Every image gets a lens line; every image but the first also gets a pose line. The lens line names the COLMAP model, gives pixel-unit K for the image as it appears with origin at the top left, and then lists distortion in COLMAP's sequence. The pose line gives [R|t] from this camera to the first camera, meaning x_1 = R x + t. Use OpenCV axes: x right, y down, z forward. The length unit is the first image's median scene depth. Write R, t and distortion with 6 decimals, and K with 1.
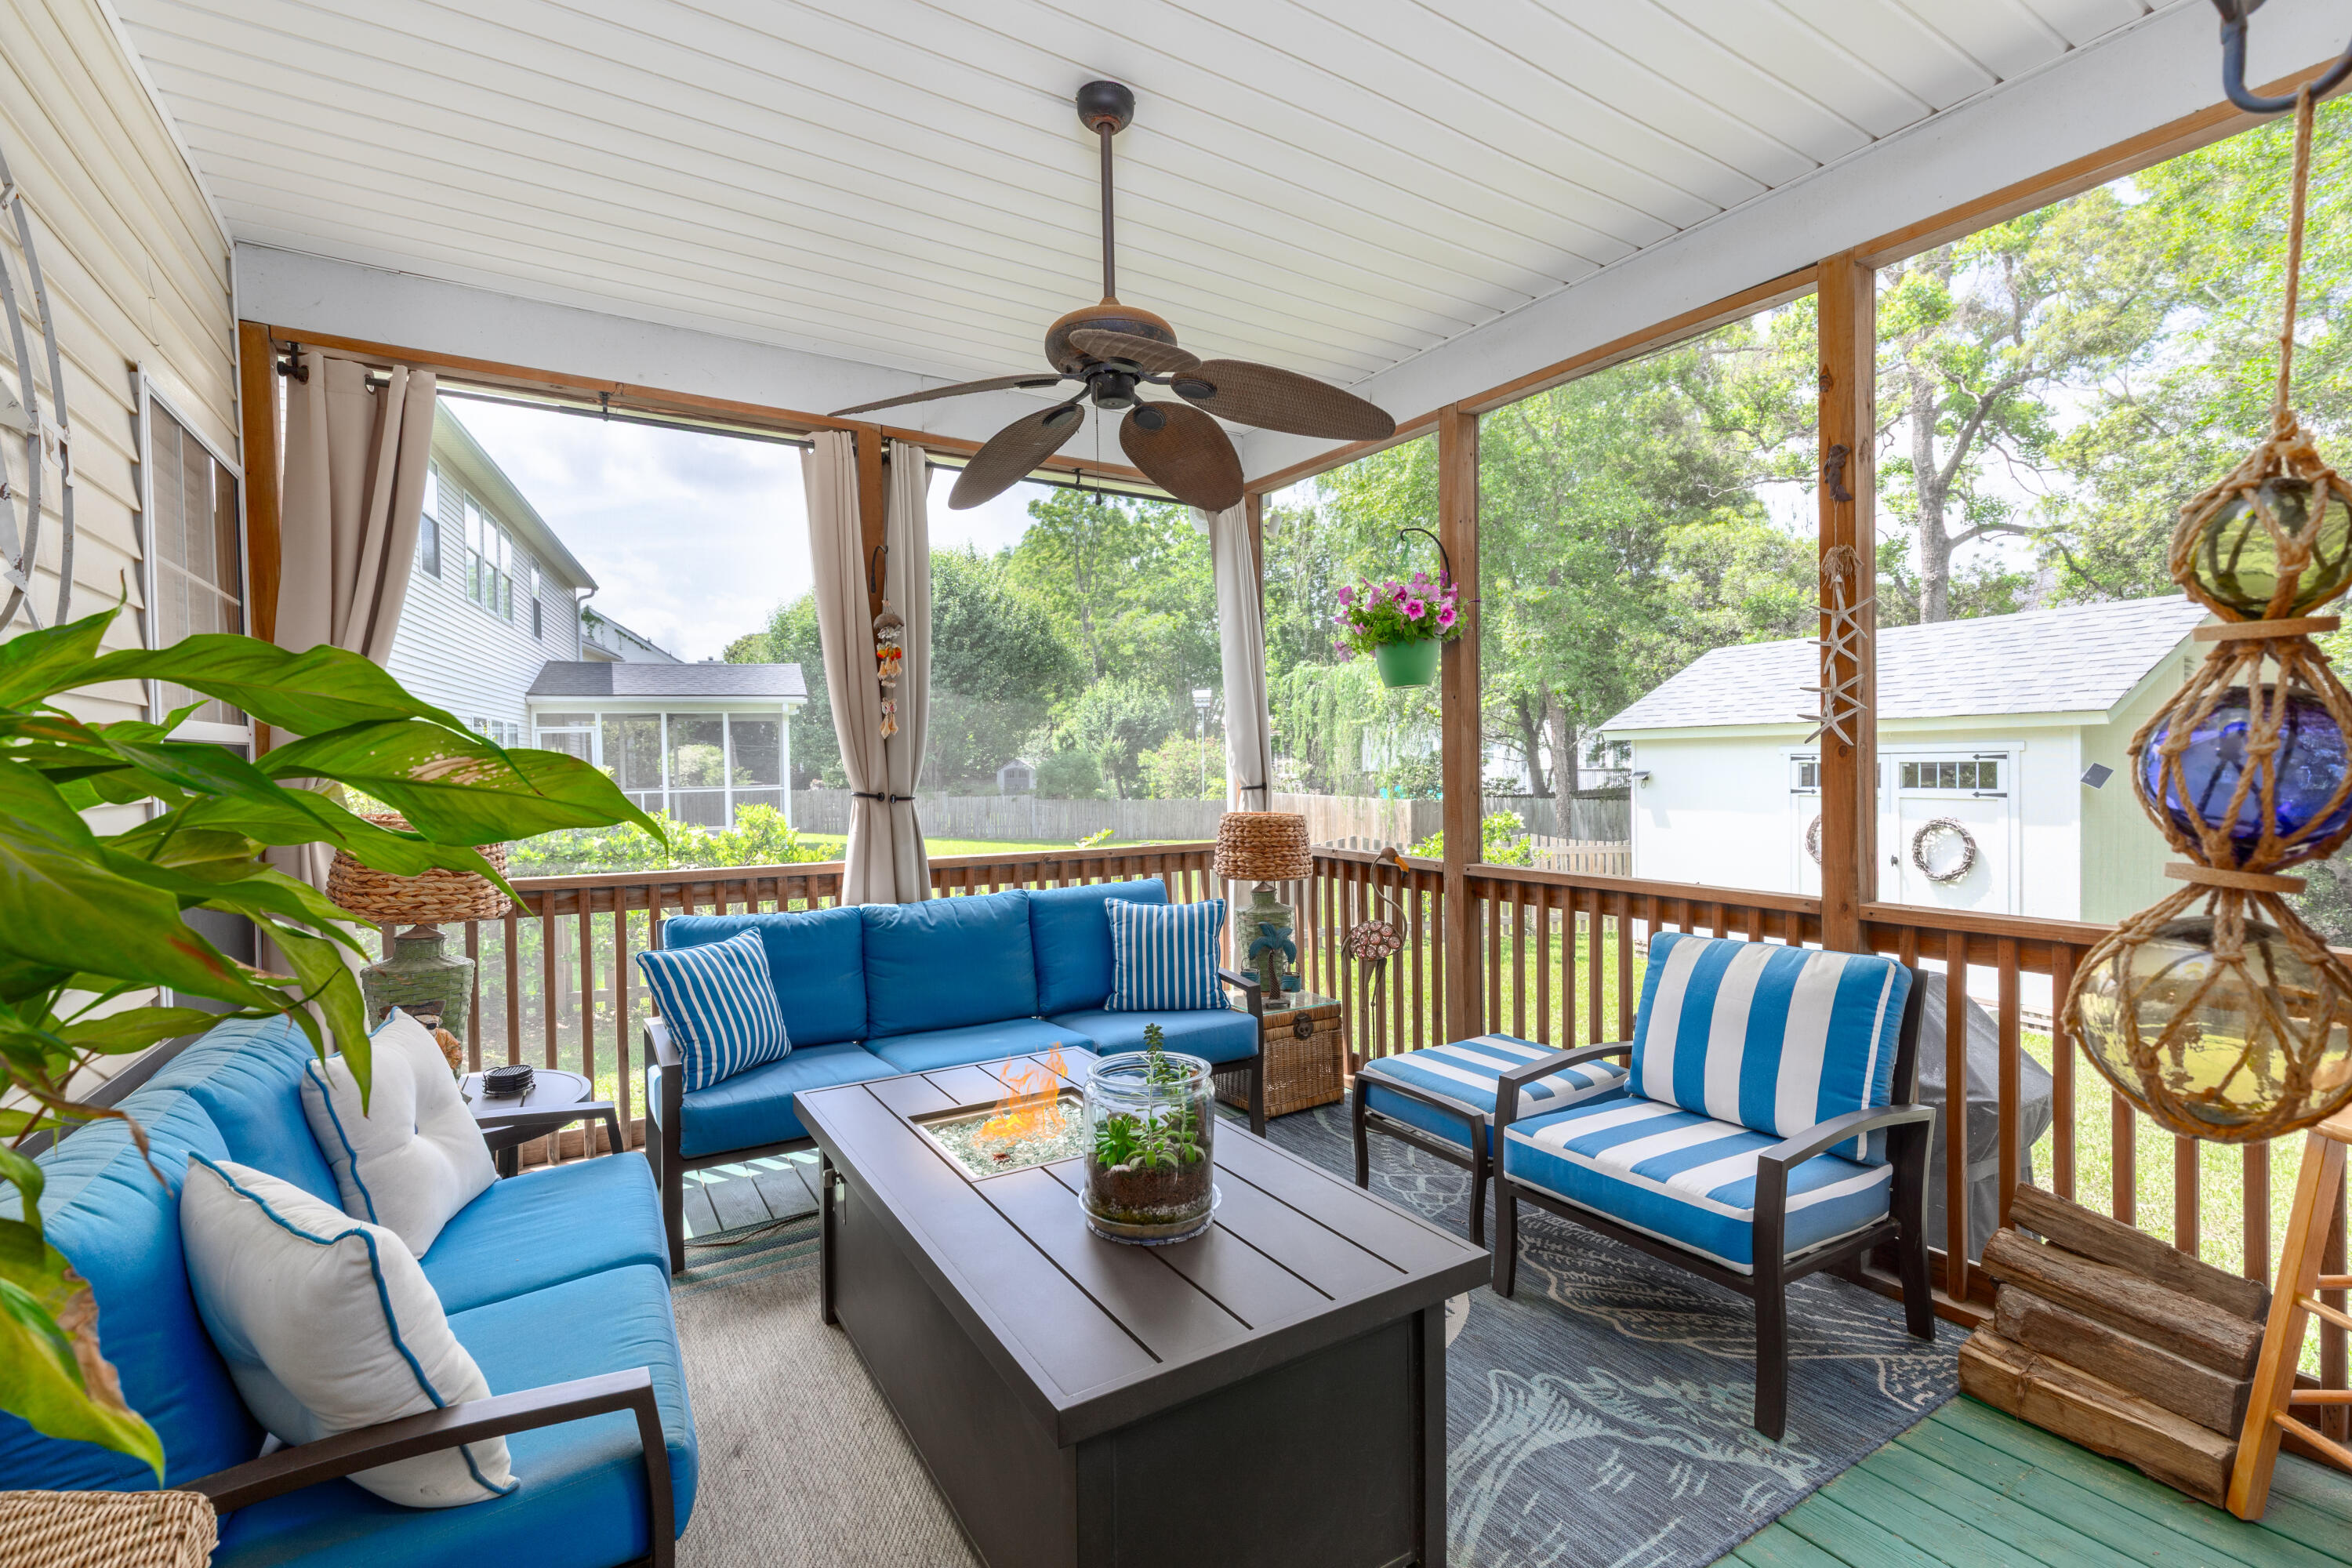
lens RADIAL K [[1068.8, 0, 1181.7], [0, 1068.8, 781.5], [0, 0, 1]] dist [0.001358, 0.000866]
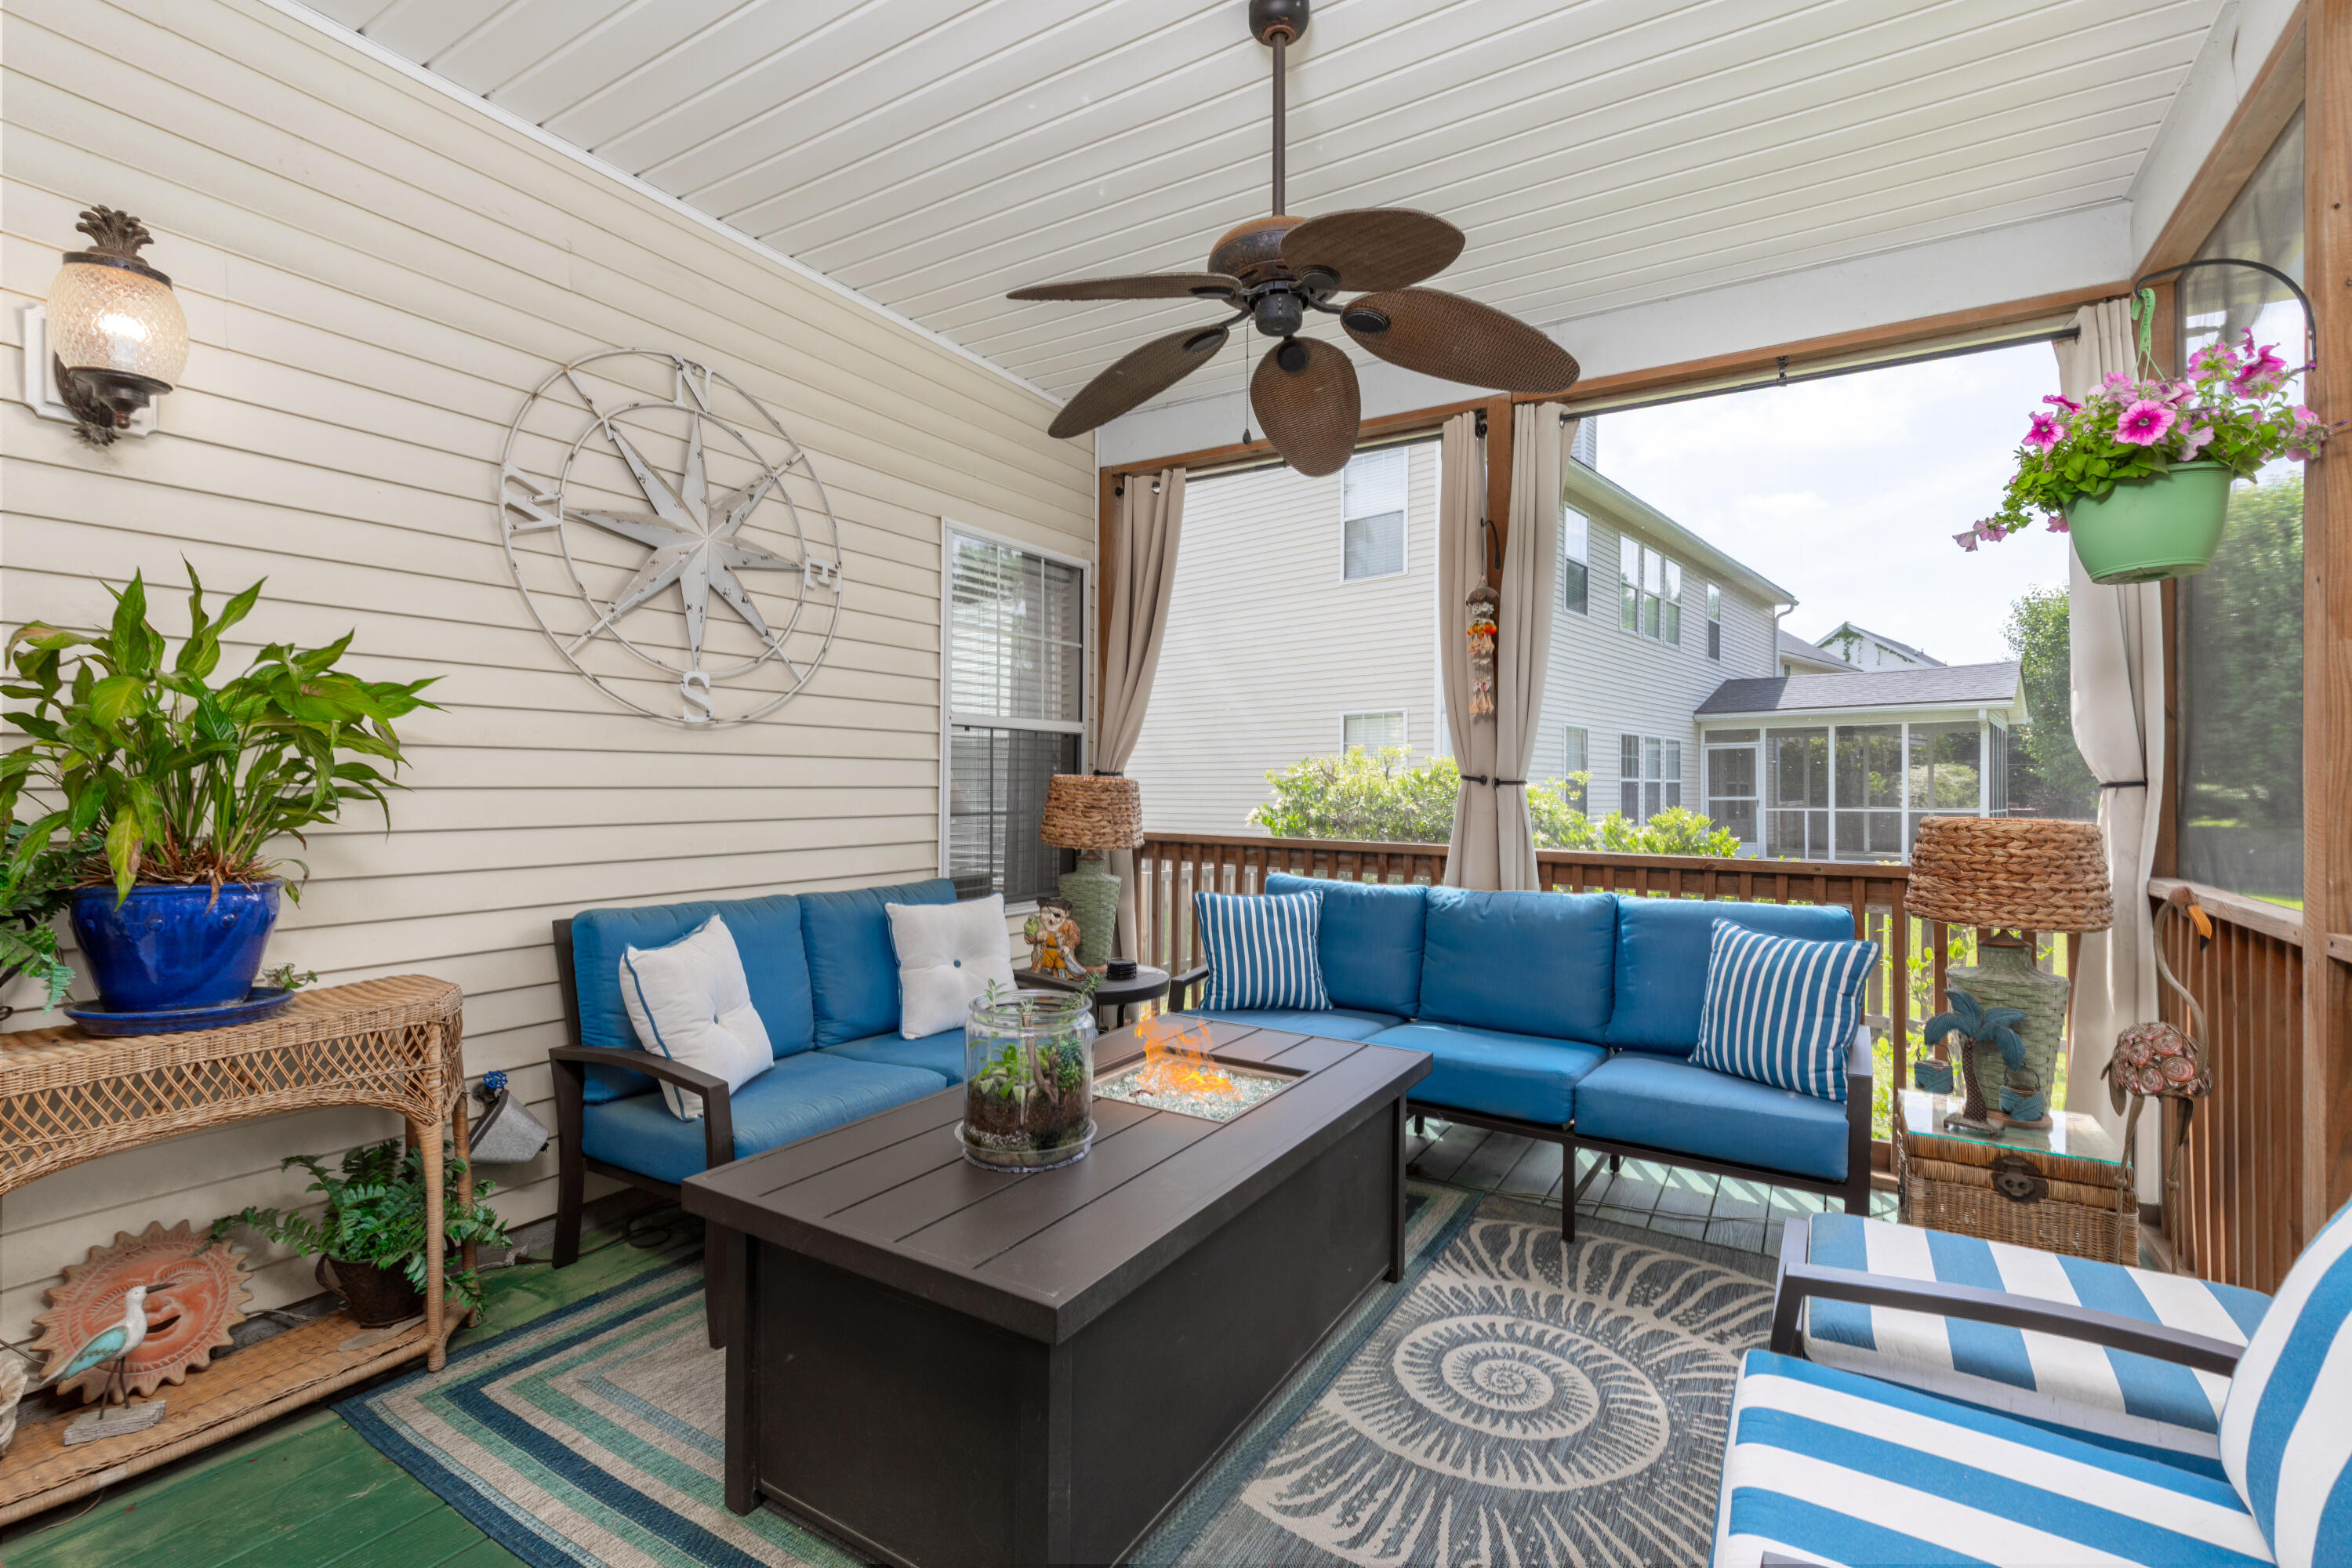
lens RADIAL K [[1068.8, 0, 1170.8], [0, 1068.8, 773.9], [0, 0, 1]] dist [0.001358, 0.000866]
pose [[0.430367, 0.003732, -0.902646, 0.459211], [-0.033190, 0.999381, -0.011693, 0.029232], [0.902044, 0.034991, 0.430224, 0.328984]]
